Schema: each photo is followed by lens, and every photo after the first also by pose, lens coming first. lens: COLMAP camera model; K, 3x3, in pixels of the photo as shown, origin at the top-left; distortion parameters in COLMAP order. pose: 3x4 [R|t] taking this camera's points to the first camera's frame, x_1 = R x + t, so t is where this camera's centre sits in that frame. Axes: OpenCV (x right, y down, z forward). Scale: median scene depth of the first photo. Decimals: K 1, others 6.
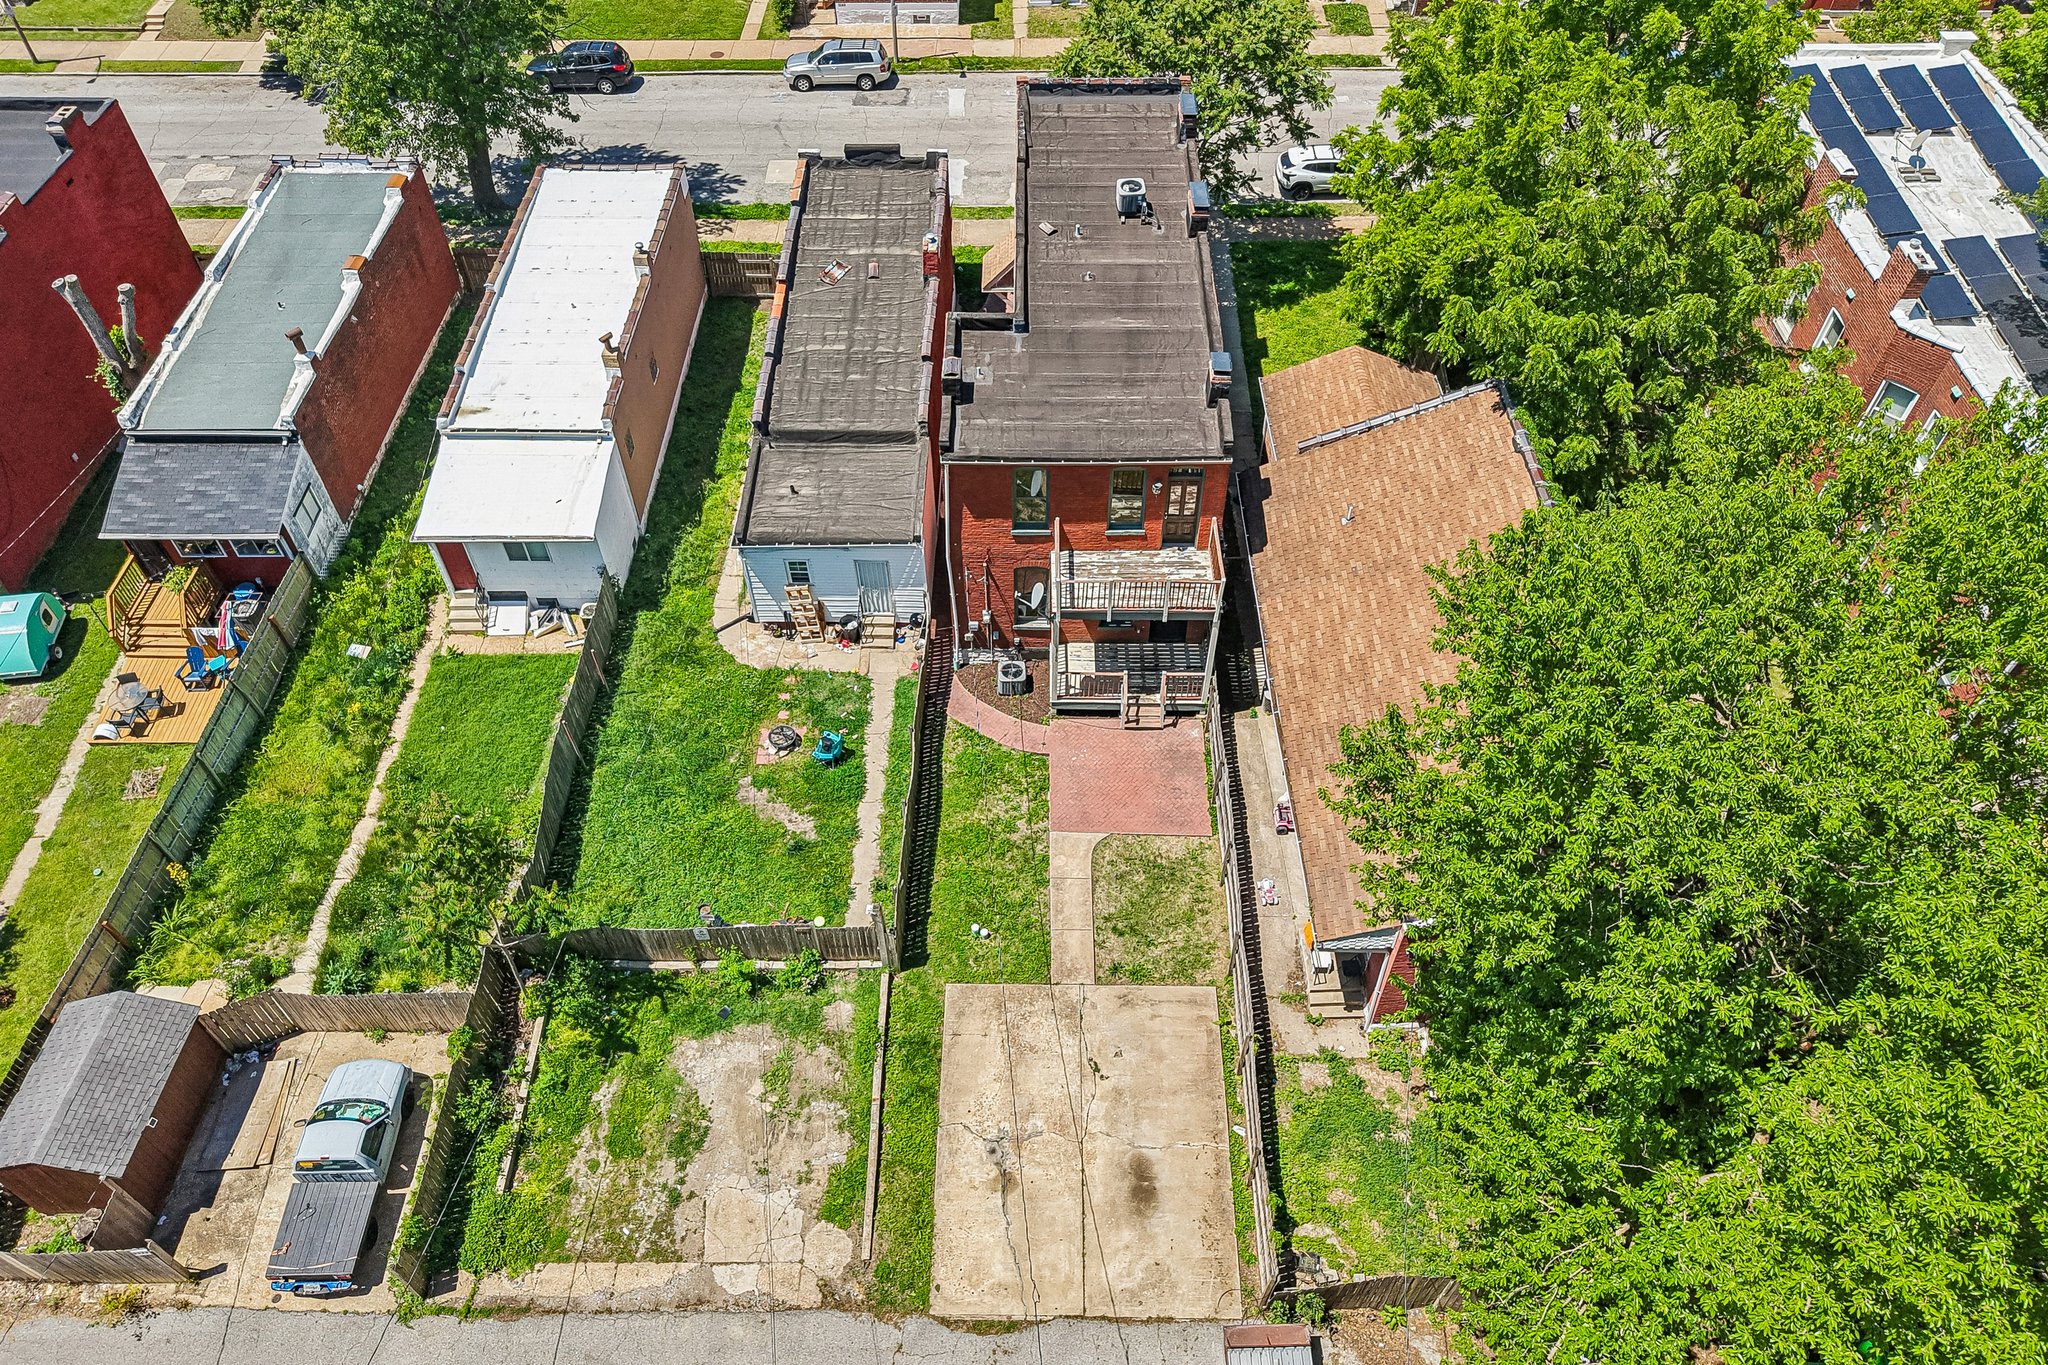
lens RADIAL K [[1421.3, 0, 1024.0], [0, 1421.3, 682.5], [0, 0, 1]] dist [0.031556, -0.037610]
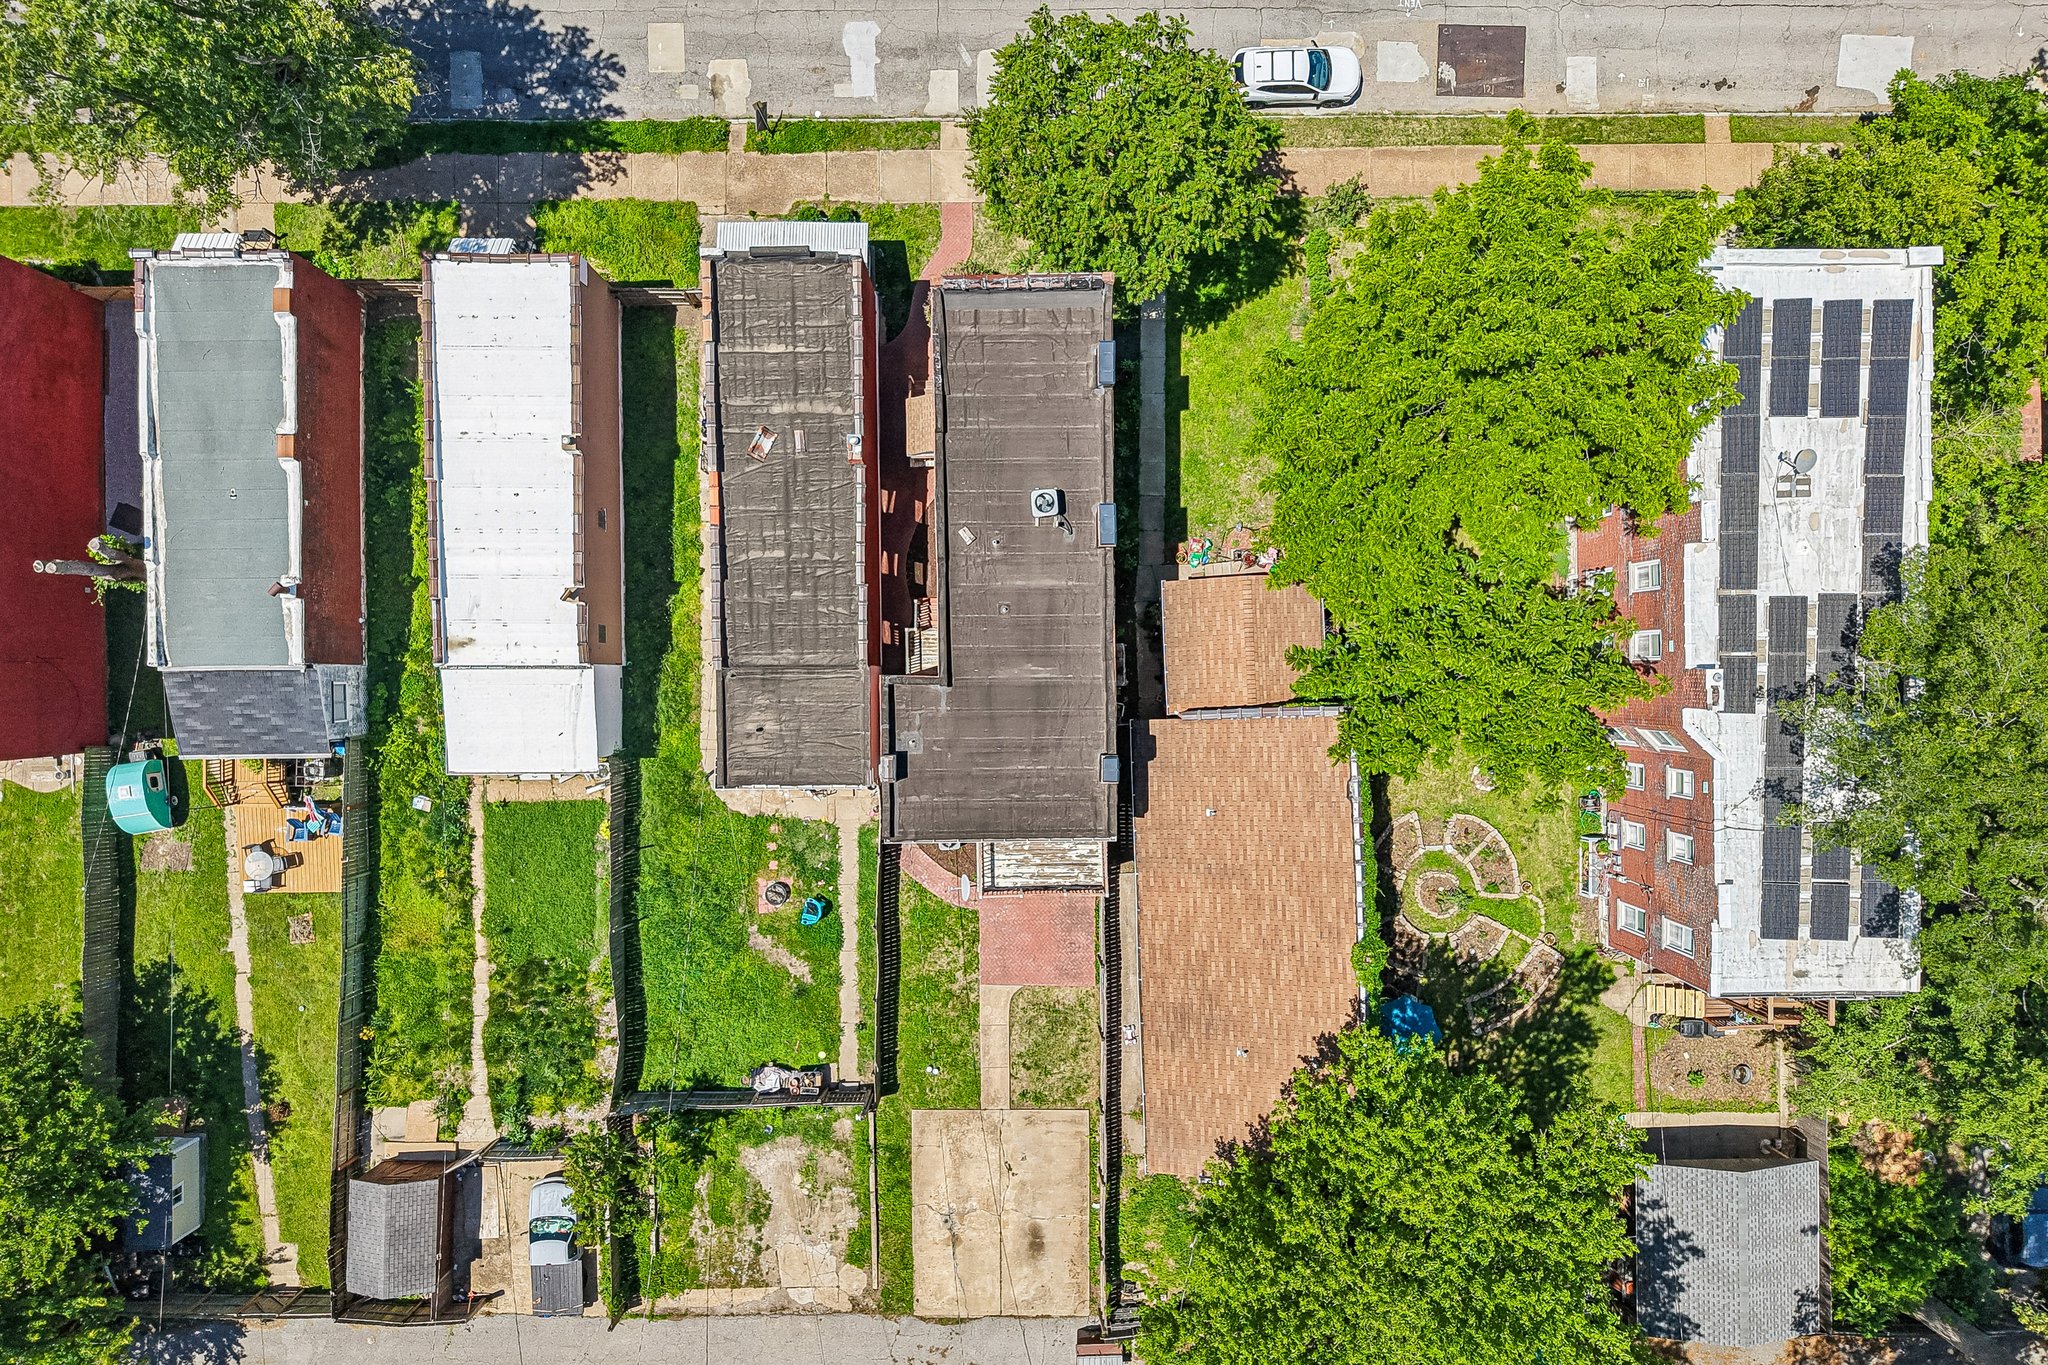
lens RADIAL K [[1421.3, 0, 1024.0], [0, 1421.3, 682.5], [0, 0, 1]] dist [0.031556, -0.037610]
pose [[0.999720, -0.018029, 0.015318, 0.044442], [0.003397, 0.750170, 0.661236, -1.013579], [-0.023413, -0.660999, 0.750022, 0.140243]]
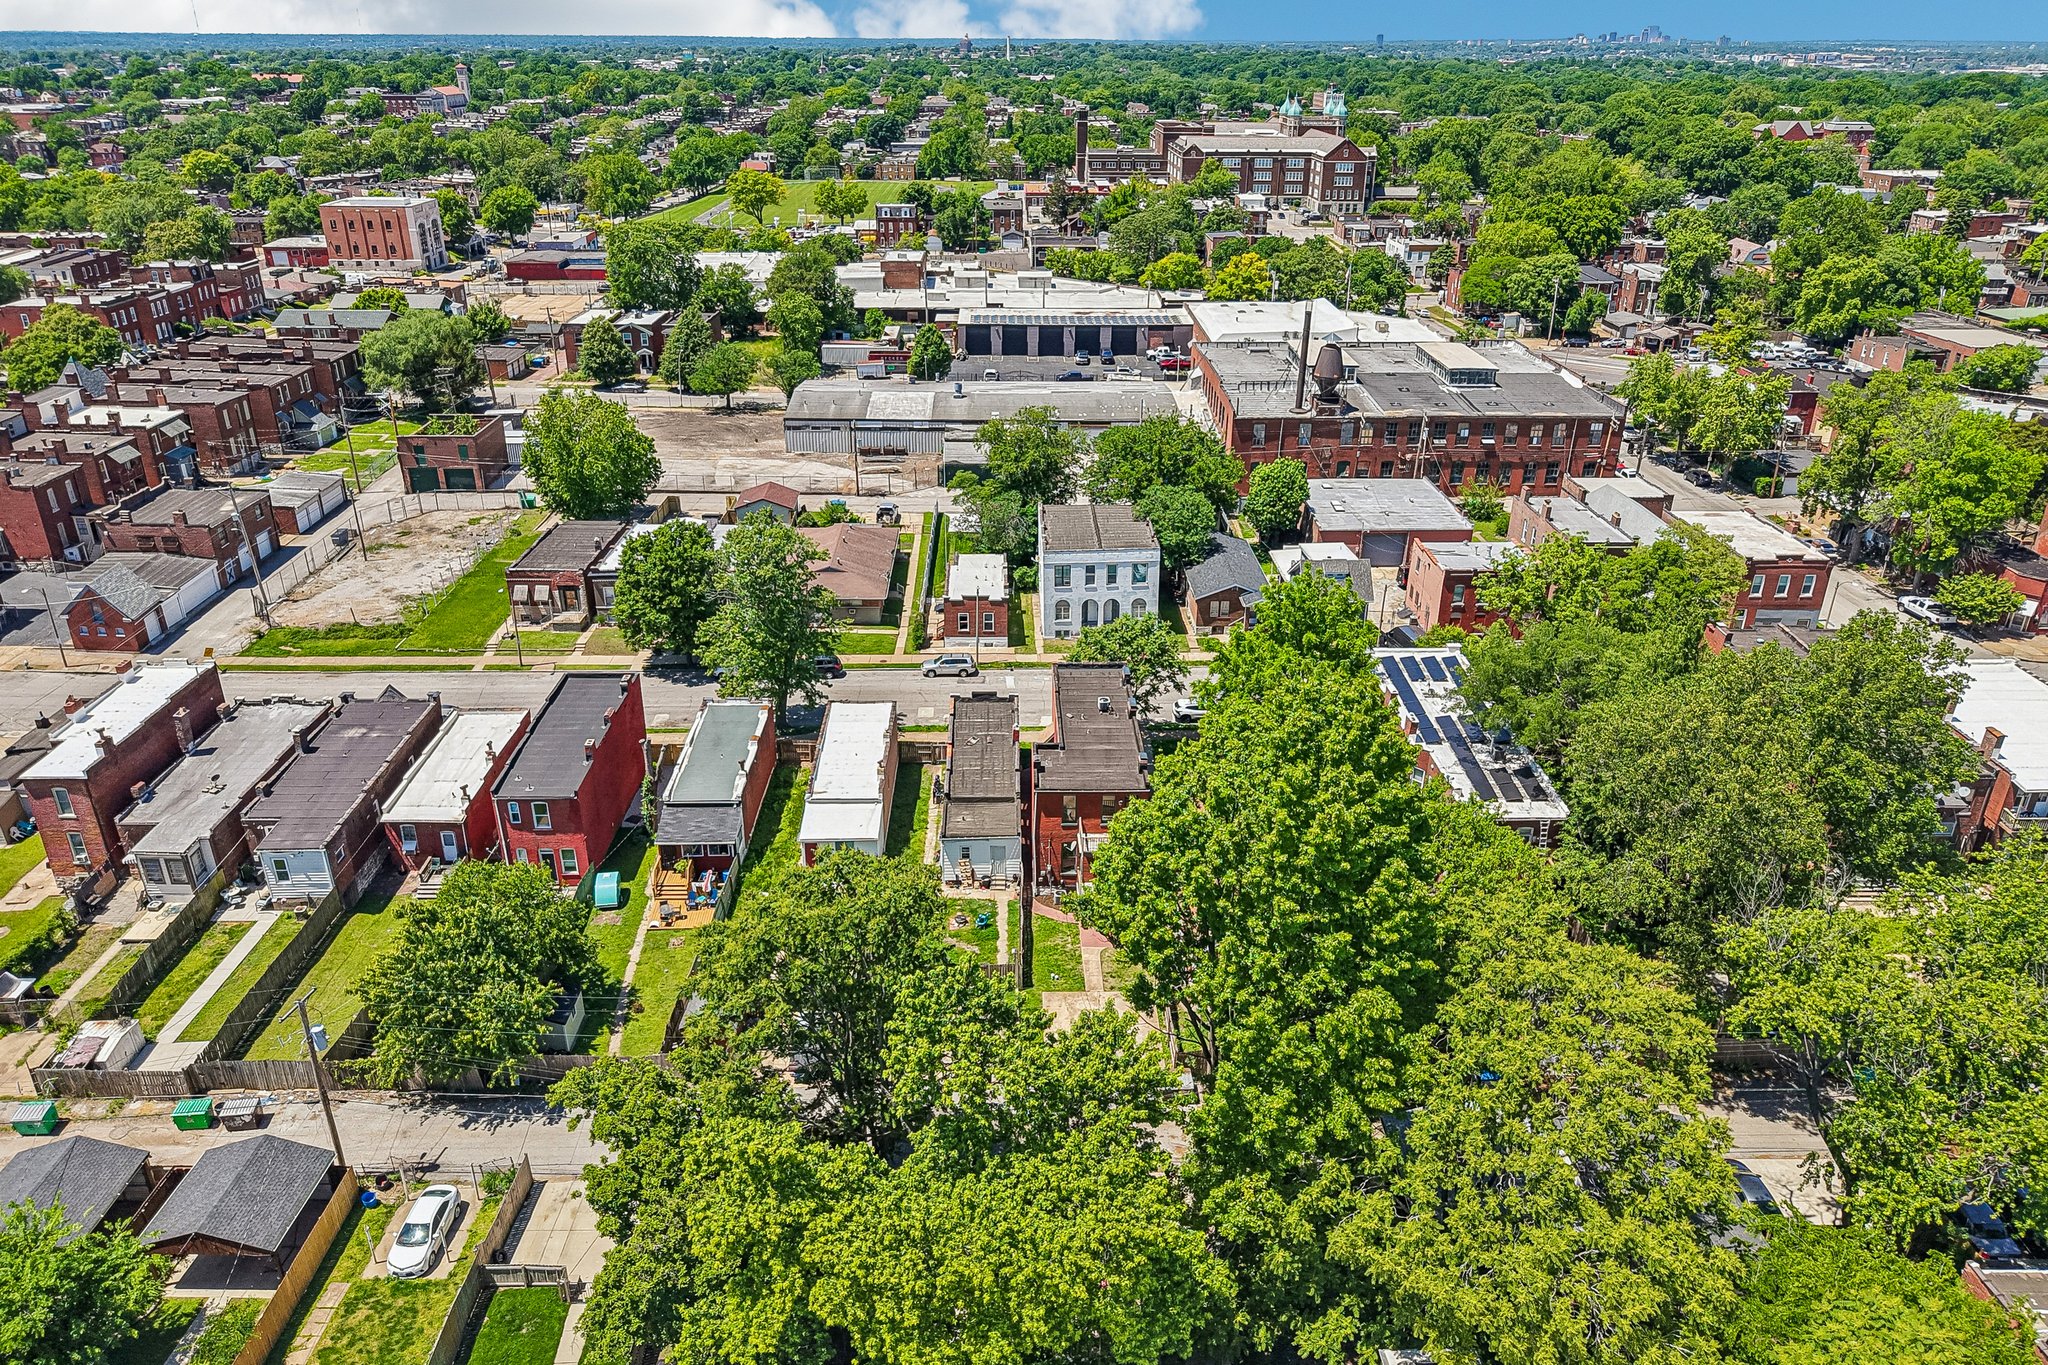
lens RADIAL K [[1421.3, 0, 1024.0], [0, 1421.3, 682.5], [0, 0, 1]] dist [0.031556, -0.037610]
pose [[0.999563, -0.002076, 0.029495, -0.139801], [0.014122, 0.909911, -0.414562, 0.661413], [-0.025978, 0.414797, 0.909543, -1.271426]]
